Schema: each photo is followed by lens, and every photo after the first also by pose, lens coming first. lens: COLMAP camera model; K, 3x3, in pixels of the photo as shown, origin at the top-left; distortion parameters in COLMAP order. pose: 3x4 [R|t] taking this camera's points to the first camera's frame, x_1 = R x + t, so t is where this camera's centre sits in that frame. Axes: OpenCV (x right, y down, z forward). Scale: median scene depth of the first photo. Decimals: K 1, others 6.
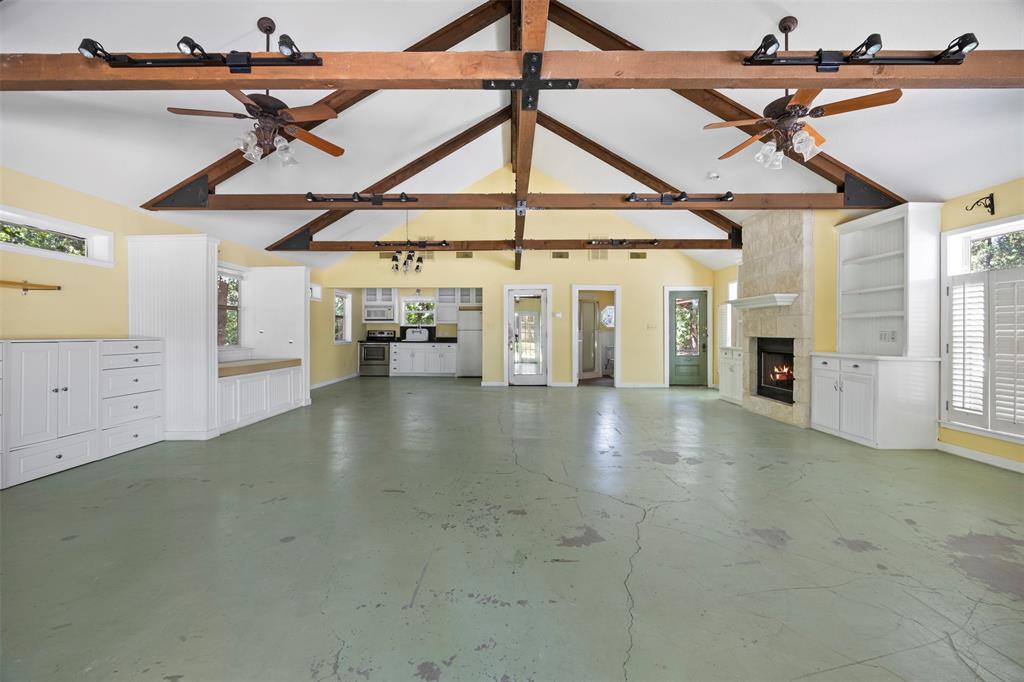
lens RADIAL K [[394.1, 0, 512.0], [0, 394.1, 341.0], [0, 0, 1]] dist [-0.000319, -0.000015]
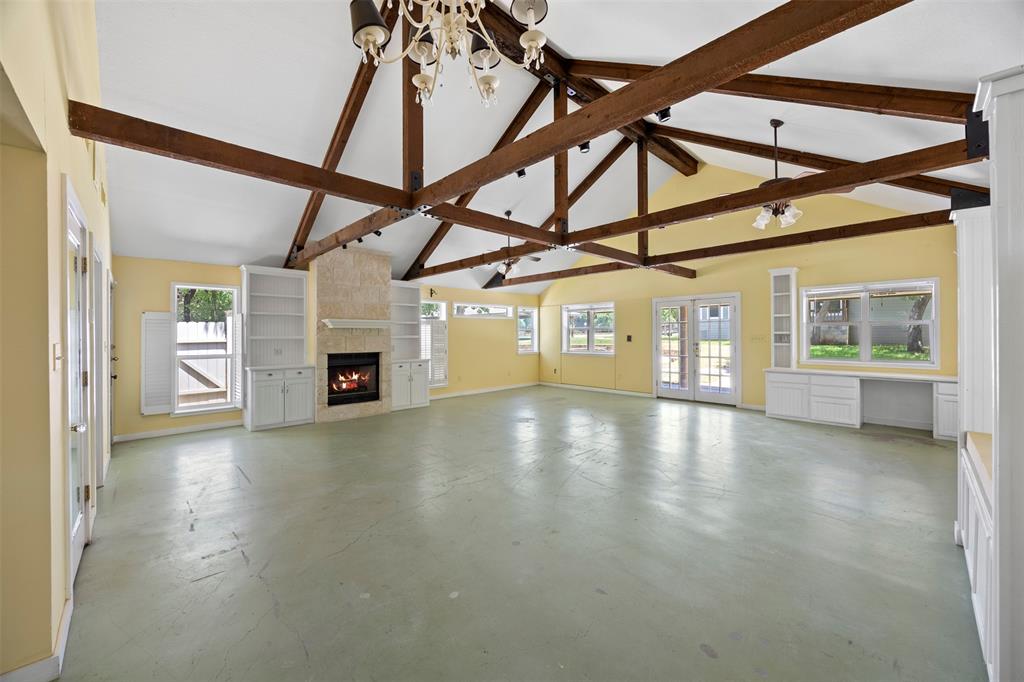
lens RADIAL K [[394.1, 0, 512.0], [0, 394.1, 341.0], [0, 0, 1]] dist [-0.000319, -0.000015]
pose [[-0.691089, -0.013898, 0.722636, -0.585391], [0.012520, 0.999435, 0.031195, -0.079634], [-0.722661, 0.030606, -0.690525, 1.541902]]
